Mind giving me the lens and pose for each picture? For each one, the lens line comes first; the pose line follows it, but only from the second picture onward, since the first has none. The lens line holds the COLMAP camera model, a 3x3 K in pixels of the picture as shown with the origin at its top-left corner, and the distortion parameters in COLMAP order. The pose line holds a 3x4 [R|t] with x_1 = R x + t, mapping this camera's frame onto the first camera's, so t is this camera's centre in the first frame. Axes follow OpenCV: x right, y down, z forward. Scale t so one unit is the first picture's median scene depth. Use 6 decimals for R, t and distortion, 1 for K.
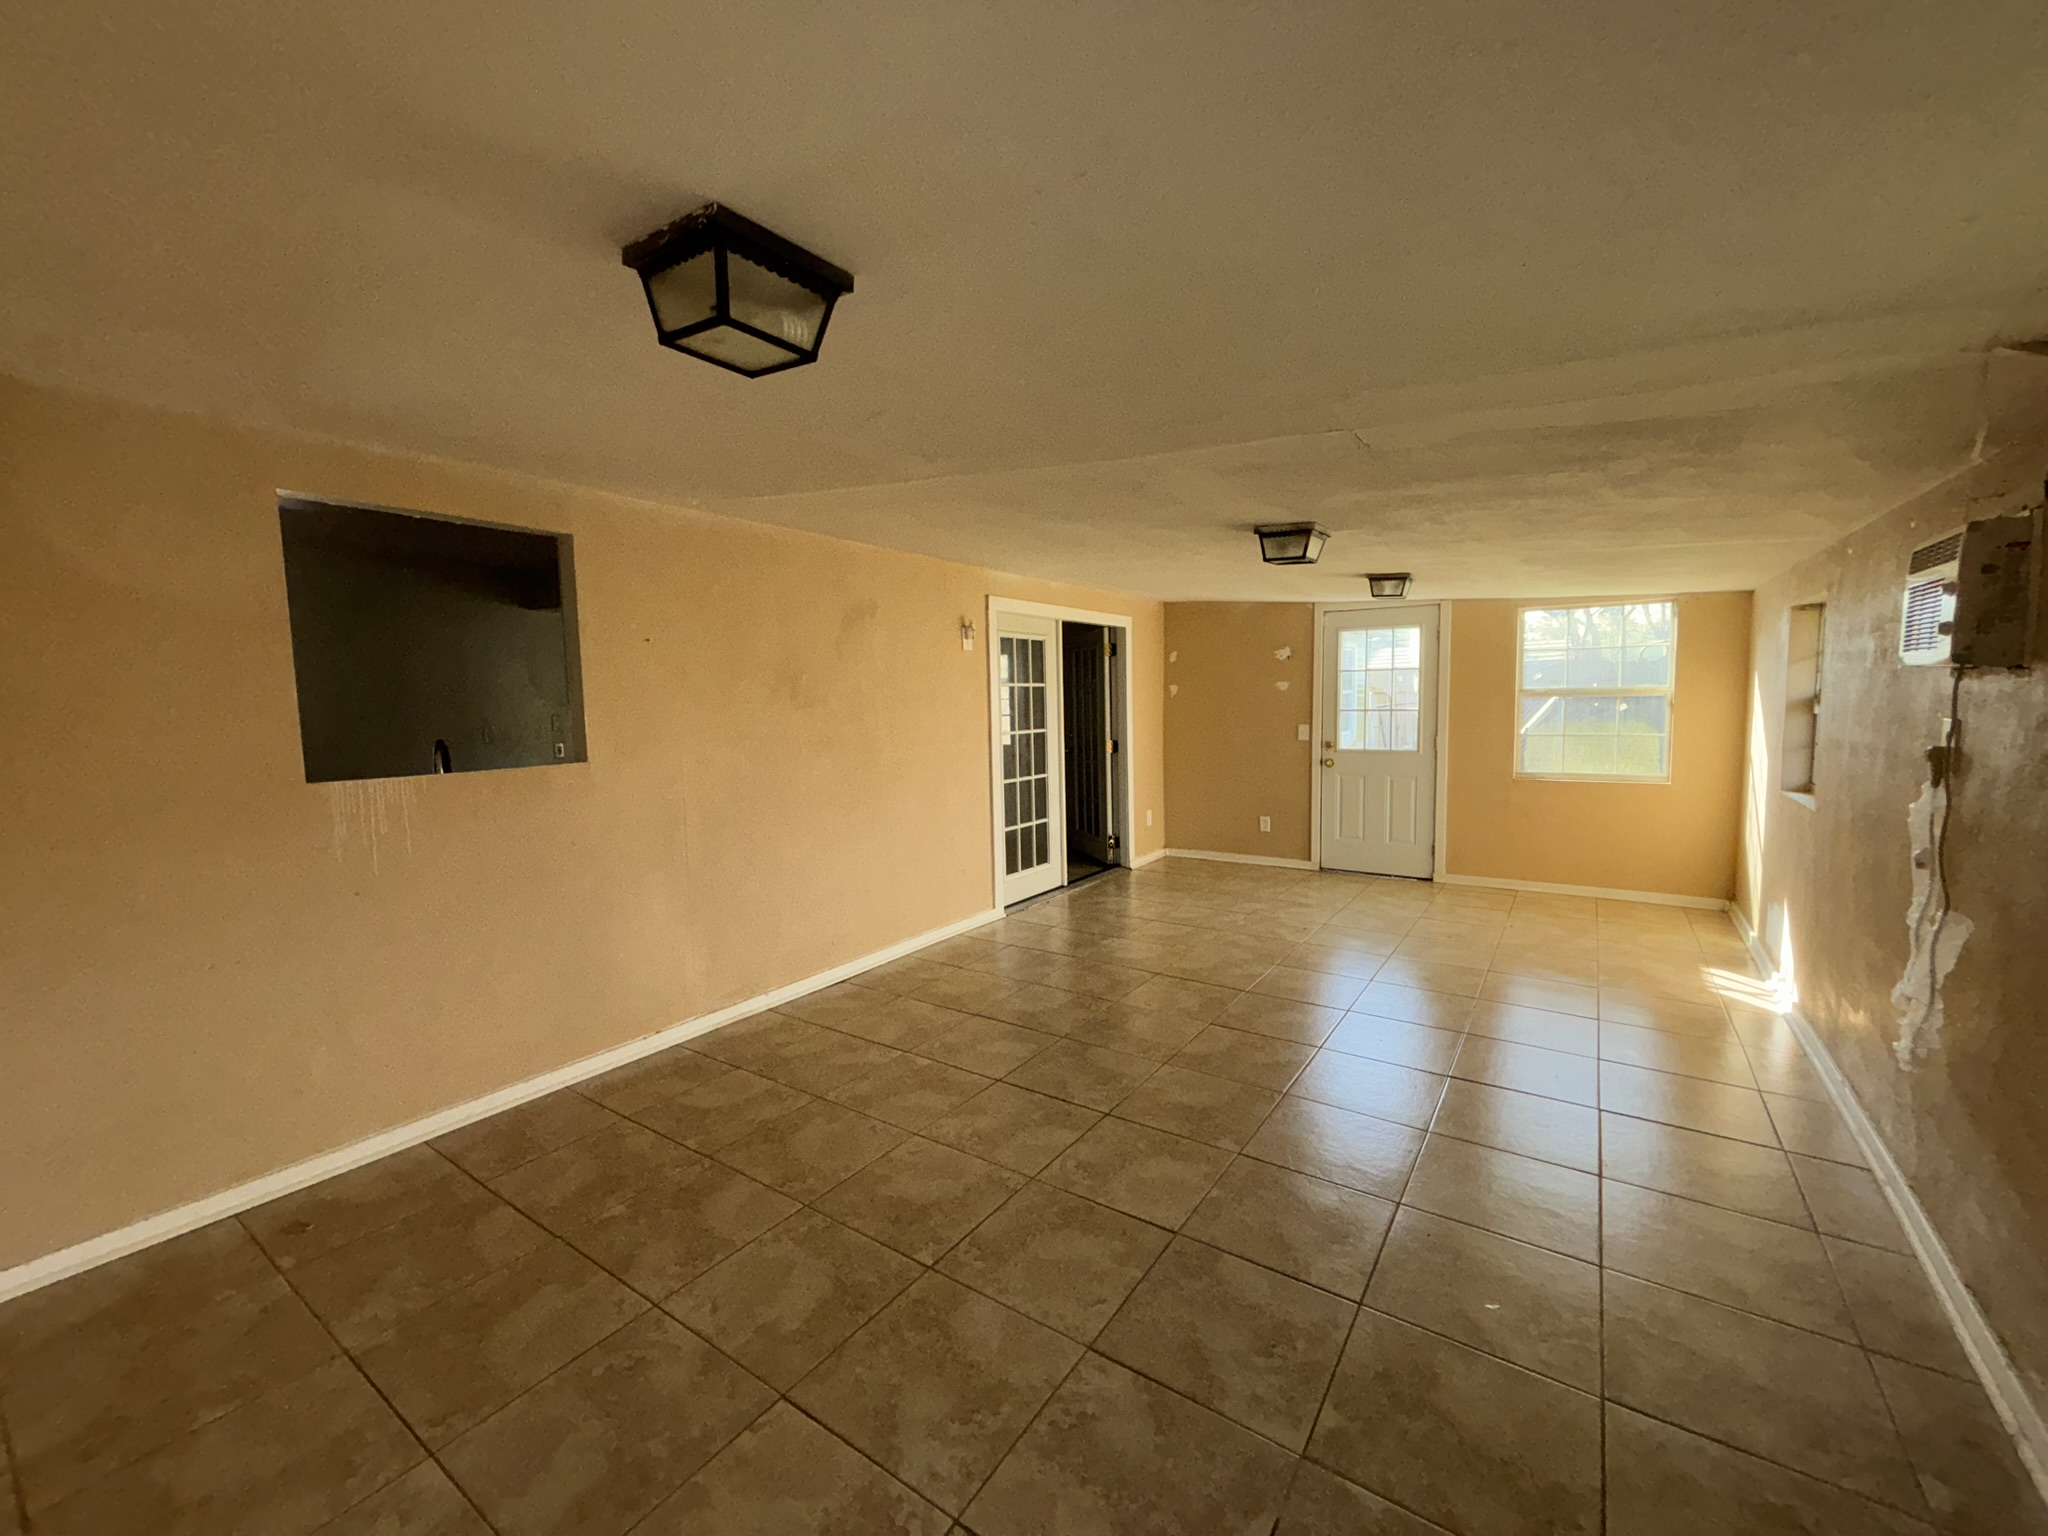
lens RADIAL K [[825.6, 0, 1016.9], [0, 825.6, 762.0], [0, 0, 1]] dist [0.007918, -0.001755]
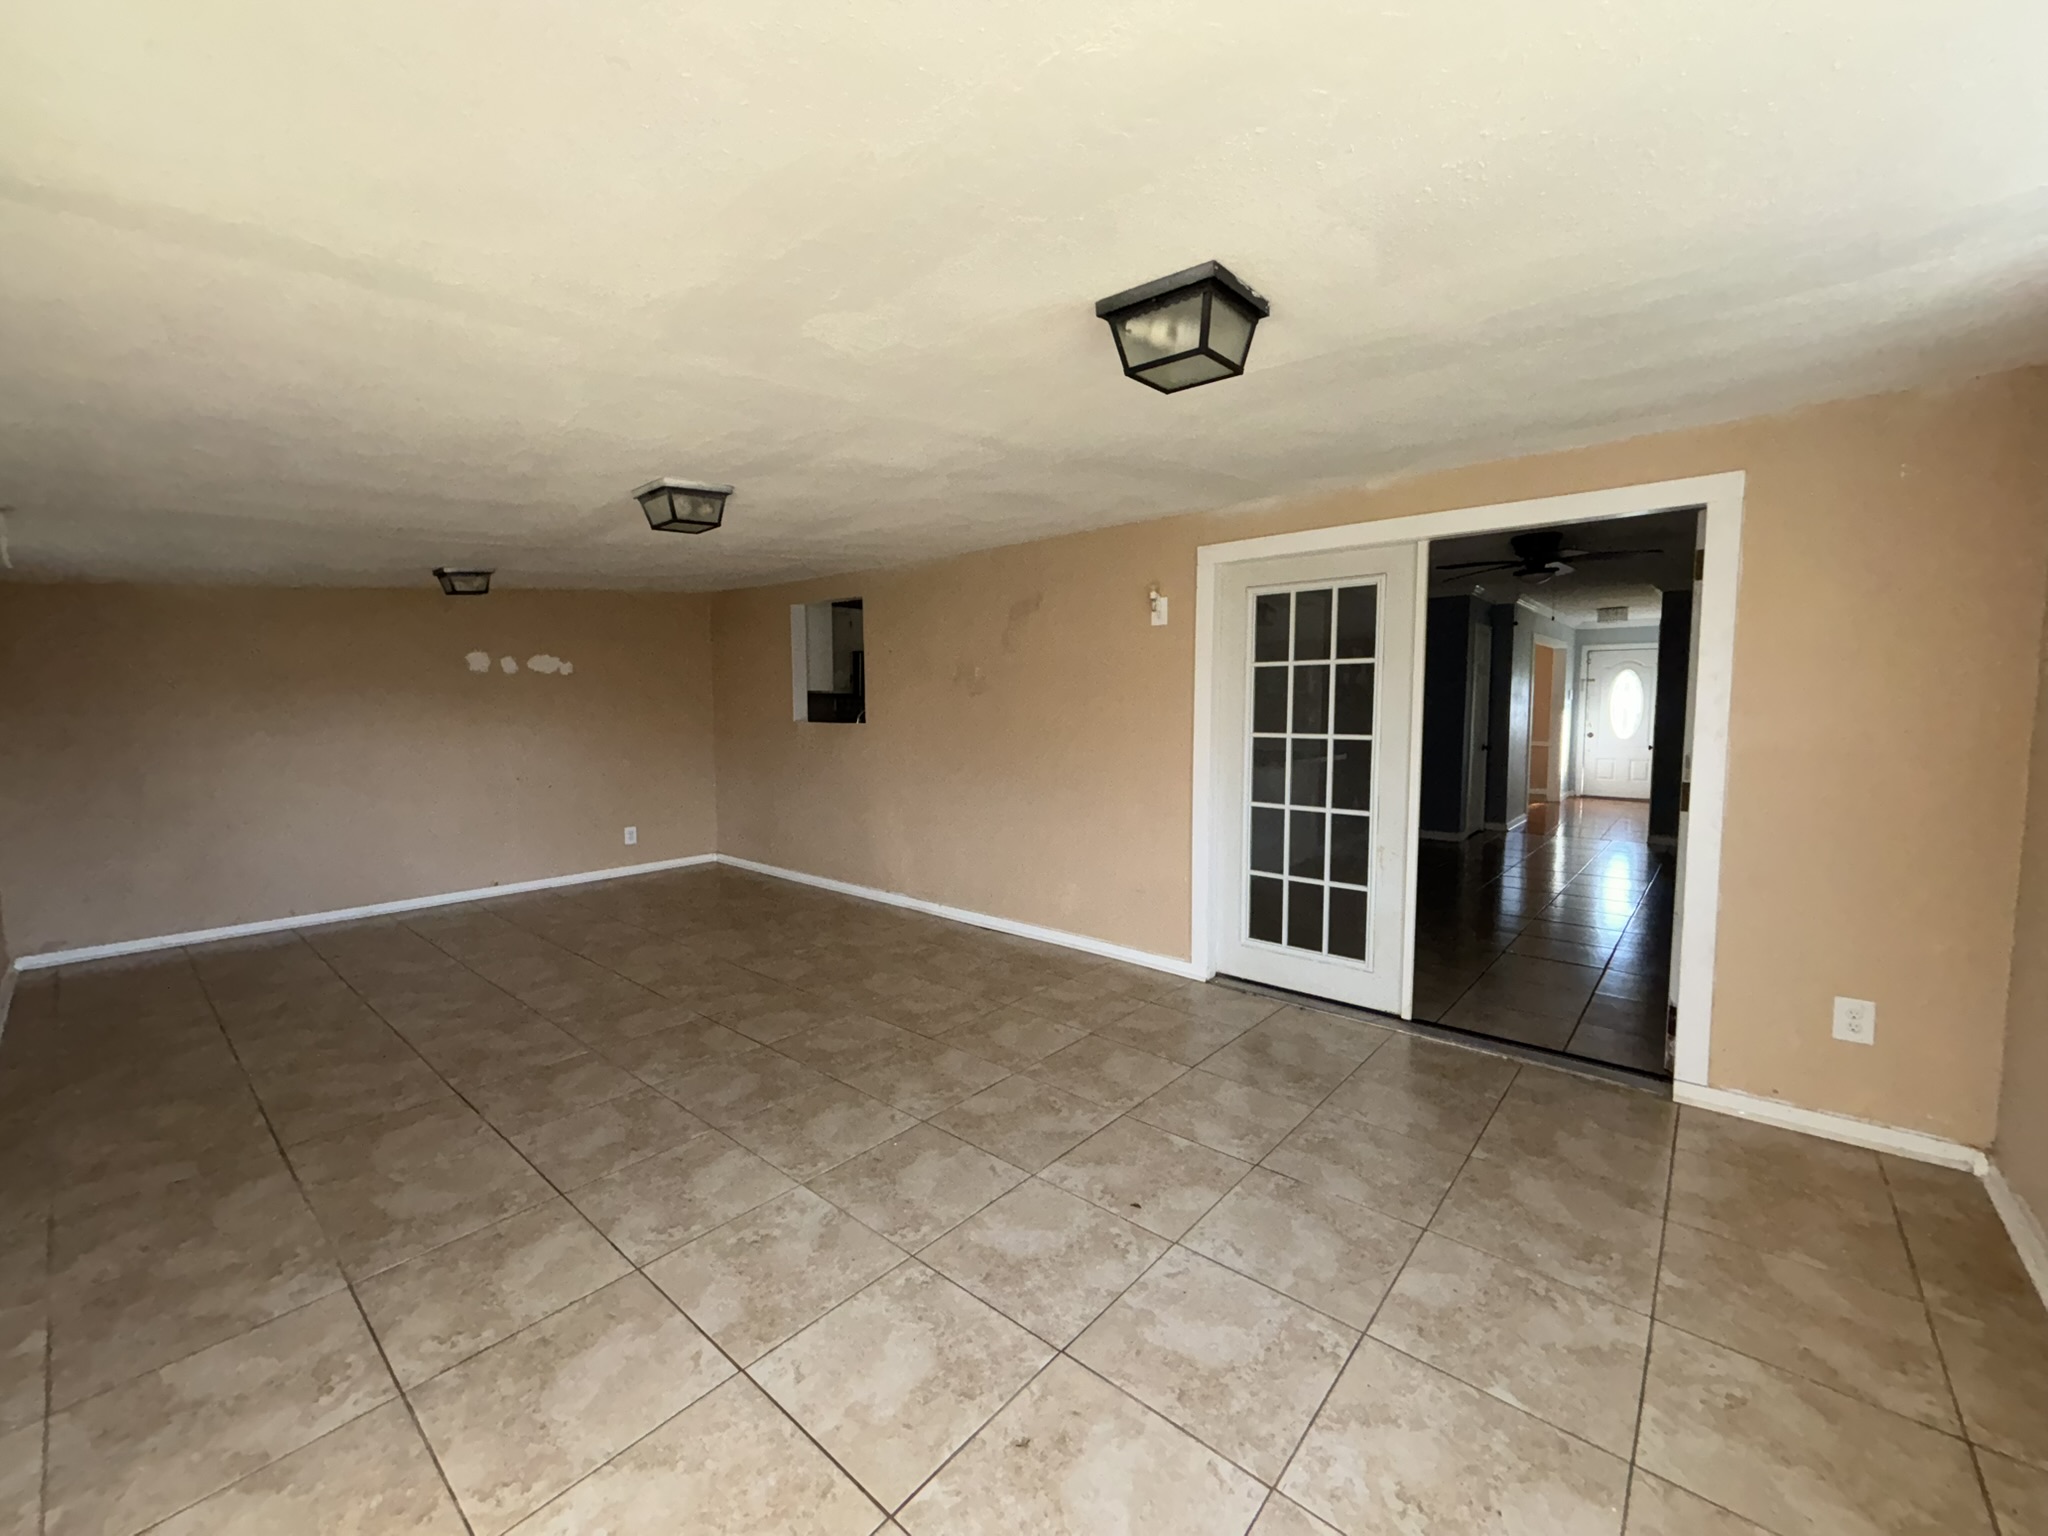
lens RADIAL K [[825.6, 0, 1018.8], [0, 825.6, 770.7], [0, 0, 1]] dist [0.007918, -0.001755]
pose [[-0.106553, 0.103812, -0.988873, 0.689161], [-0.068521, 0.991404, 0.111461, -0.068162], [0.991943, 0.079635, -0.098523, 0.859905]]
